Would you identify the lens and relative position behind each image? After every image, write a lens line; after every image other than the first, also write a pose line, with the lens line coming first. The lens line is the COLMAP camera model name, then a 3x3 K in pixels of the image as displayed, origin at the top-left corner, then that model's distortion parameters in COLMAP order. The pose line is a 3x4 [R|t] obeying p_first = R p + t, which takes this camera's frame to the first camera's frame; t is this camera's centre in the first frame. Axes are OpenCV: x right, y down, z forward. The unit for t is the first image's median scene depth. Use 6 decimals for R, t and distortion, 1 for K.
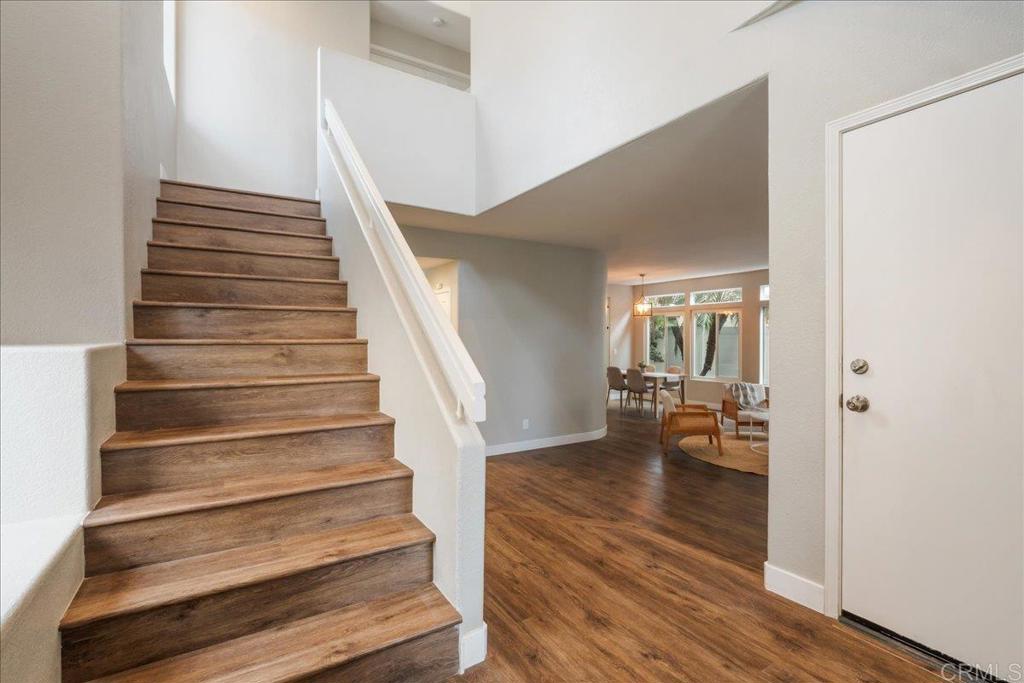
lens RADIAL K [[464.6, 0, 515.5], [0, 464.6, 341.1], [0, 0, 1]] dist [-0.014589, 0.001564]
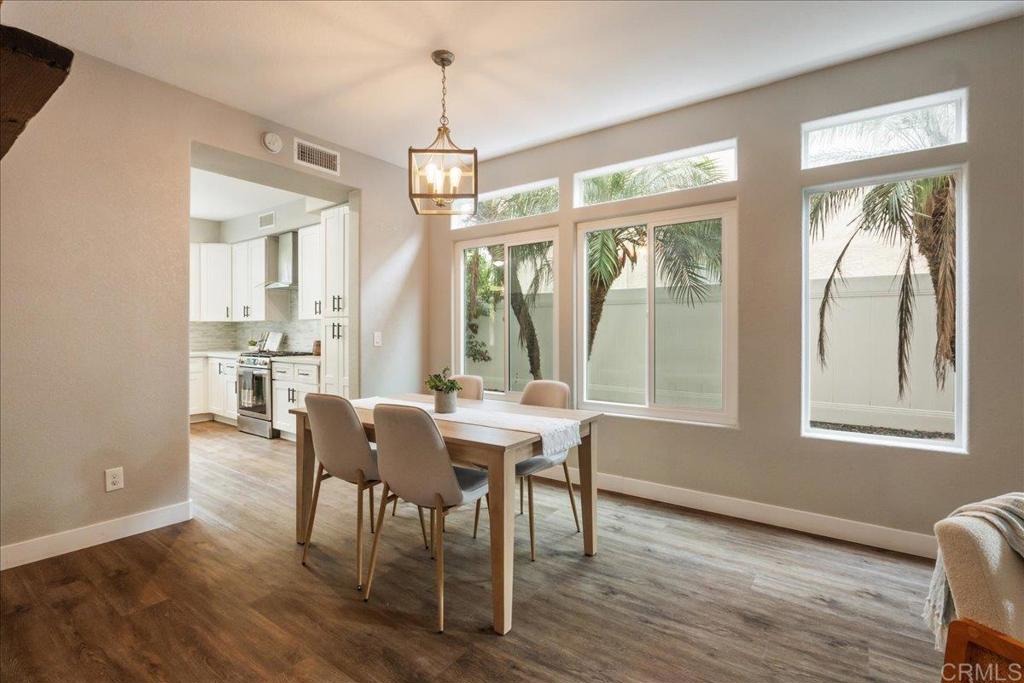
lens RADIAL K [[464.6, 0, 506.8], [0, 464.6, 336.4], [0, 0, 1]] dist [-0.014589, 0.001564]
pose [[0.930157, -0.001058, 0.367159, 0.209152], [0.001413, 0.999999, -0.000698, 0.025478], [-0.367158, 0.001168, 0.930158, 0.735378]]
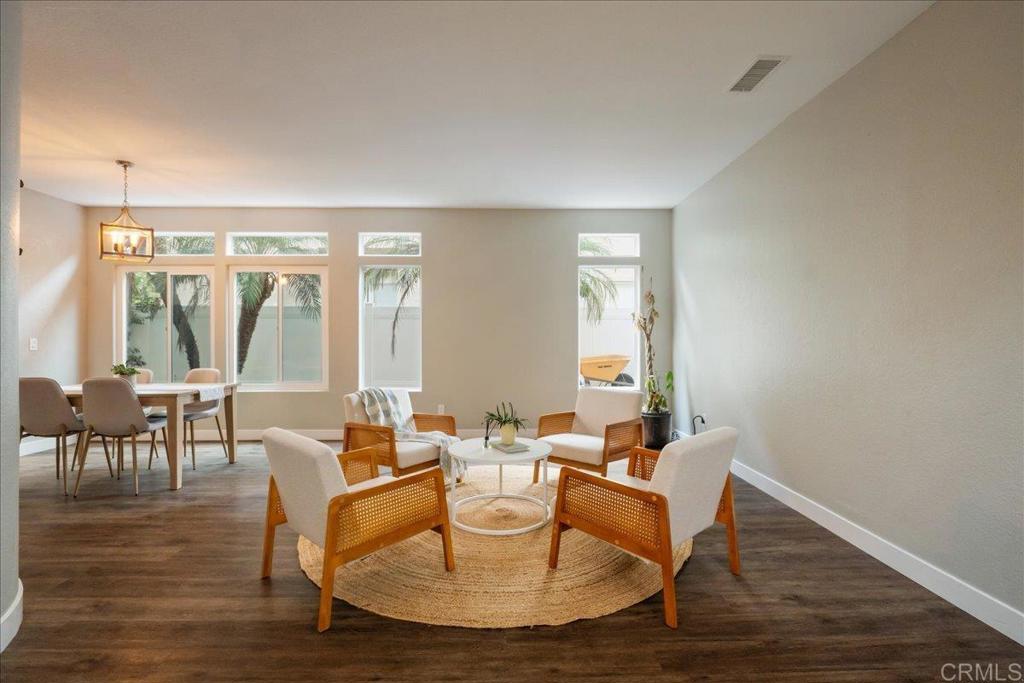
lens RADIAL K [[464.6, 0, 517.1], [0, 464.6, 339.1], [0, 0, 1]] dist [-0.014589, 0.001564]
pose [[0.499565, 0.002027, 0.866274, 0.083401], [0.008975, 0.999931, -0.007516, 0.030319], [-0.866230, 0.011530, 0.499513, 0.468219]]
